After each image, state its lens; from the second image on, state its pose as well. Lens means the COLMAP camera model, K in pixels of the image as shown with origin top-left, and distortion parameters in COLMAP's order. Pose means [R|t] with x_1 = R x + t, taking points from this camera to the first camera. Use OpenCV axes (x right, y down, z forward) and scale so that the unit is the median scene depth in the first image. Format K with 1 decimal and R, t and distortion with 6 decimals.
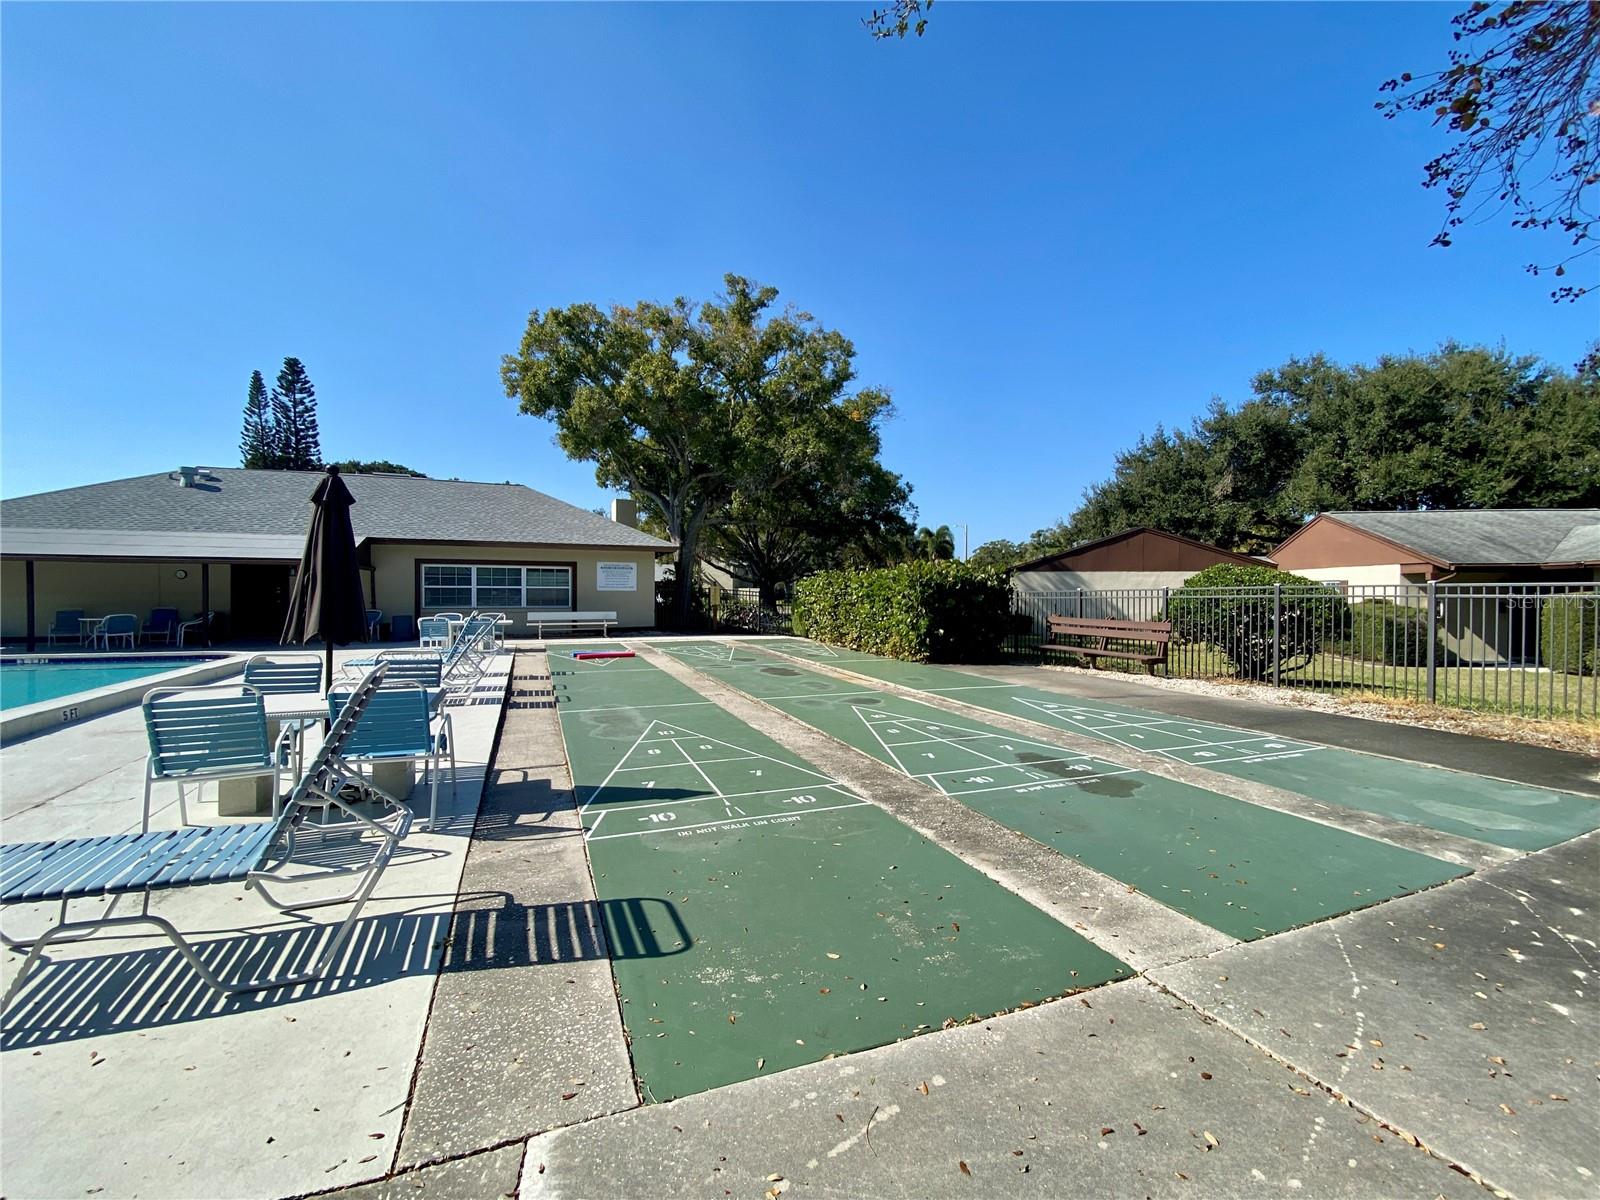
lens RADIAL K [[651.5, 0, 791.4], [0, 651.5, 598.4], [0, 0, 1]] dist [0.035710, -0.027055]
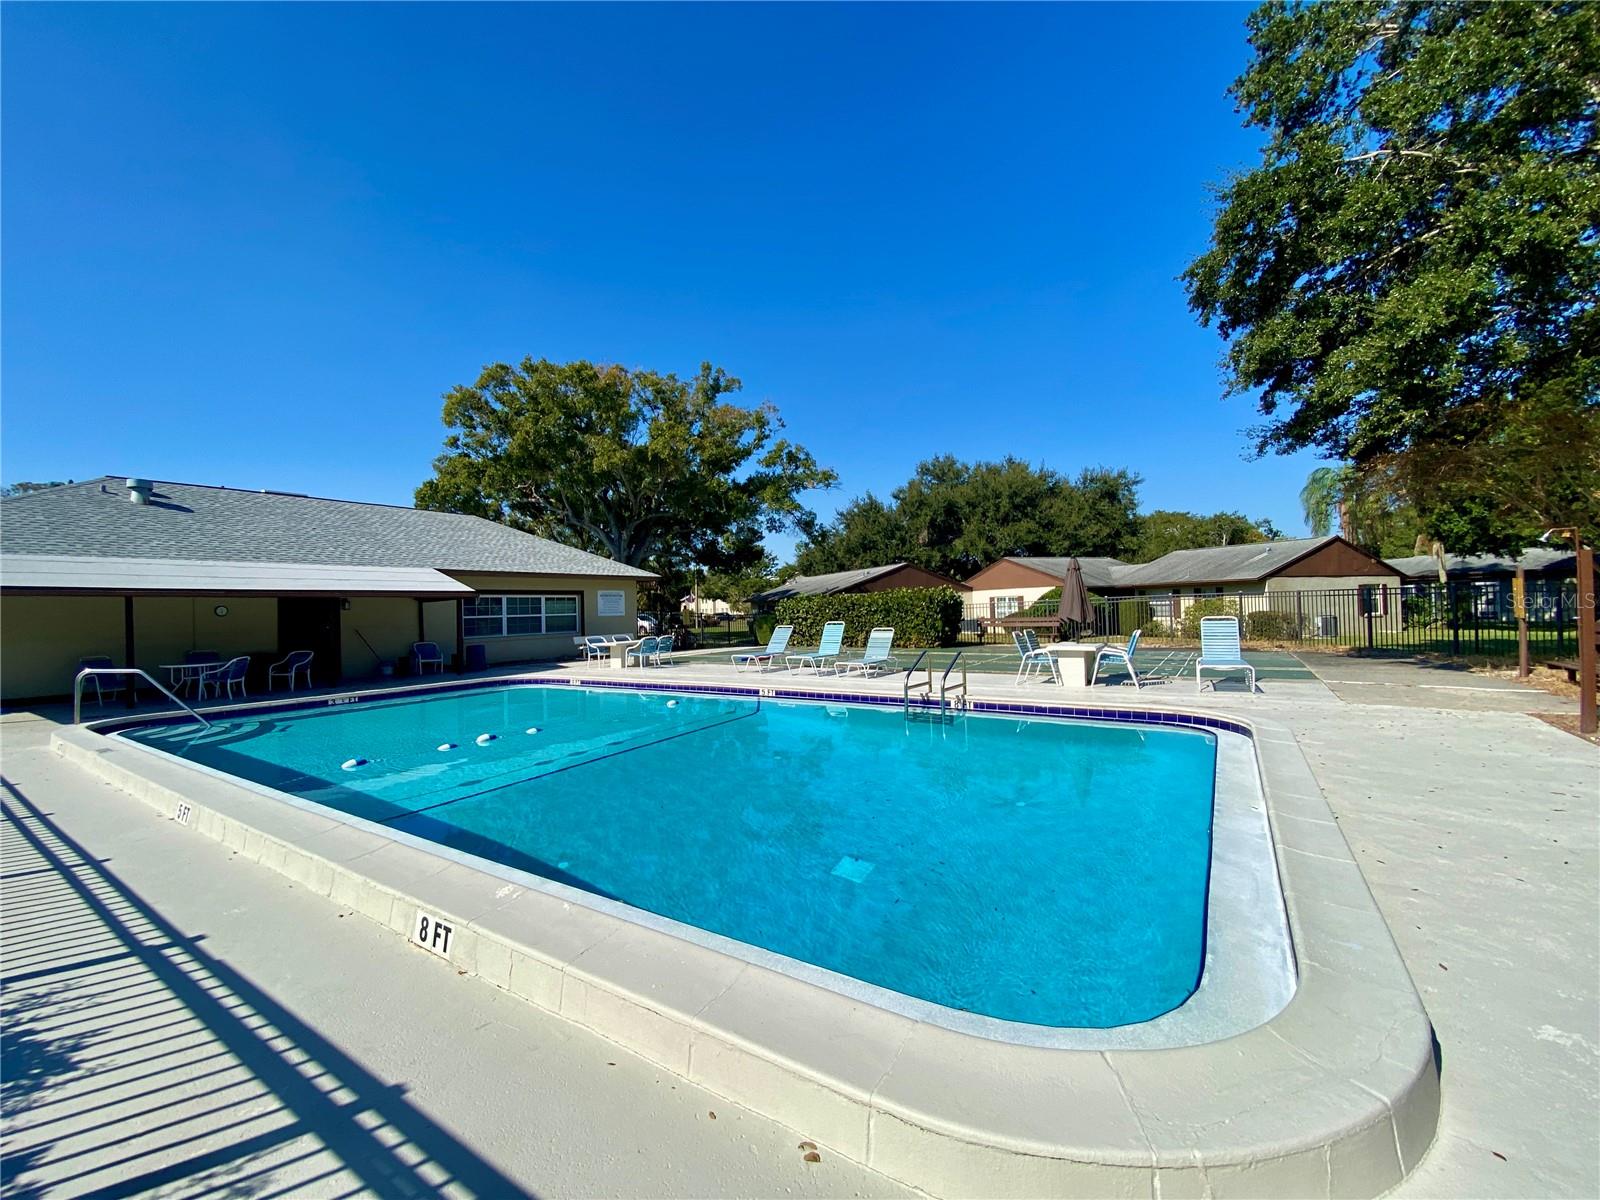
lens RADIAL K [[651.5, 0, 791.4], [0, 651.5, 598.4], [0, 0, 1]] dist [0.035710, -0.027055]
pose [[0.823686, -0.018227, 0.566754, -0.629346], [0.039784, 0.998878, -0.025696, -0.000738], [-0.565650, 0.043713, 0.823486, -0.098500]]
